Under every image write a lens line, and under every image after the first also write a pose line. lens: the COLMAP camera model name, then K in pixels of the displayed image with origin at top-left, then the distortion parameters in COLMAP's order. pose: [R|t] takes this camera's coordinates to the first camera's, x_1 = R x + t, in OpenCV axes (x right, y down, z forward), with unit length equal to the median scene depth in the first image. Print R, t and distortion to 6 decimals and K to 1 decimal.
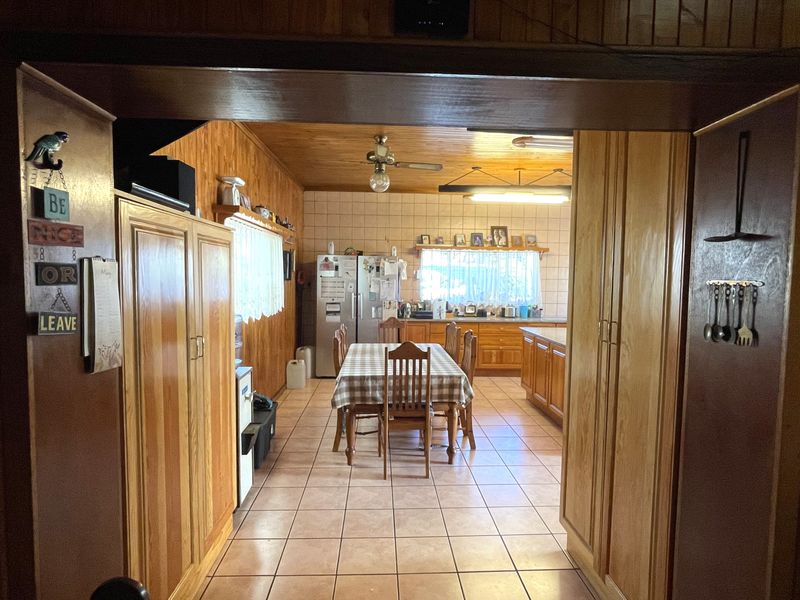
lens RADIAL K [[433.6, 0, 397.3], [0, 433.6, 301.0], [0, 0, 1]] dist [-0.003913, -0.003088]
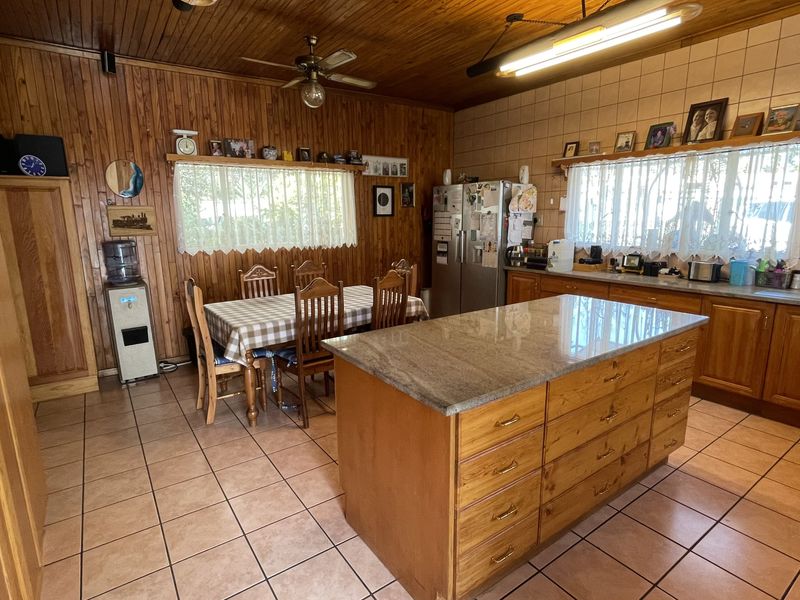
lens RADIAL K [[433.6, 0, 397.3], [0, 433.6, 301.0], [0, 0, 1]] dist [-0.003913, -0.003088]
pose [[0.536713, 0.143653, -0.831447, 0.532467], [-0.028378, 0.987916, 0.152368, -0.008134], [0.843288, -0.058183, 0.534304, 0.438212]]
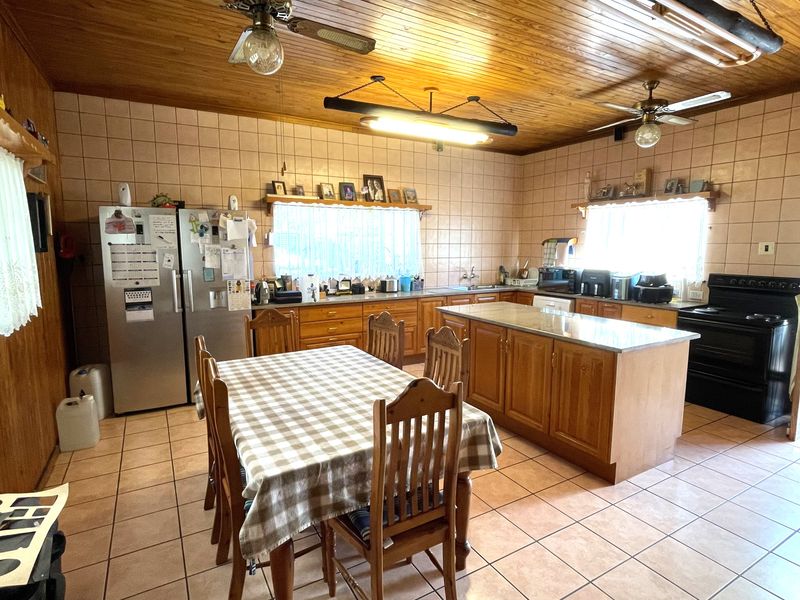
lens RADIAL K [[433.6, 0, 397.3], [0, 433.6, 301.0], [0, 0, 1]] dist [-0.003913, -0.003088]
pose [[0.887327, -0.073528, 0.455242, -0.102050], [0.038568, 0.995580, 0.085628, -0.015268], [-0.459526, -0.058422, 0.886241, 0.305768]]
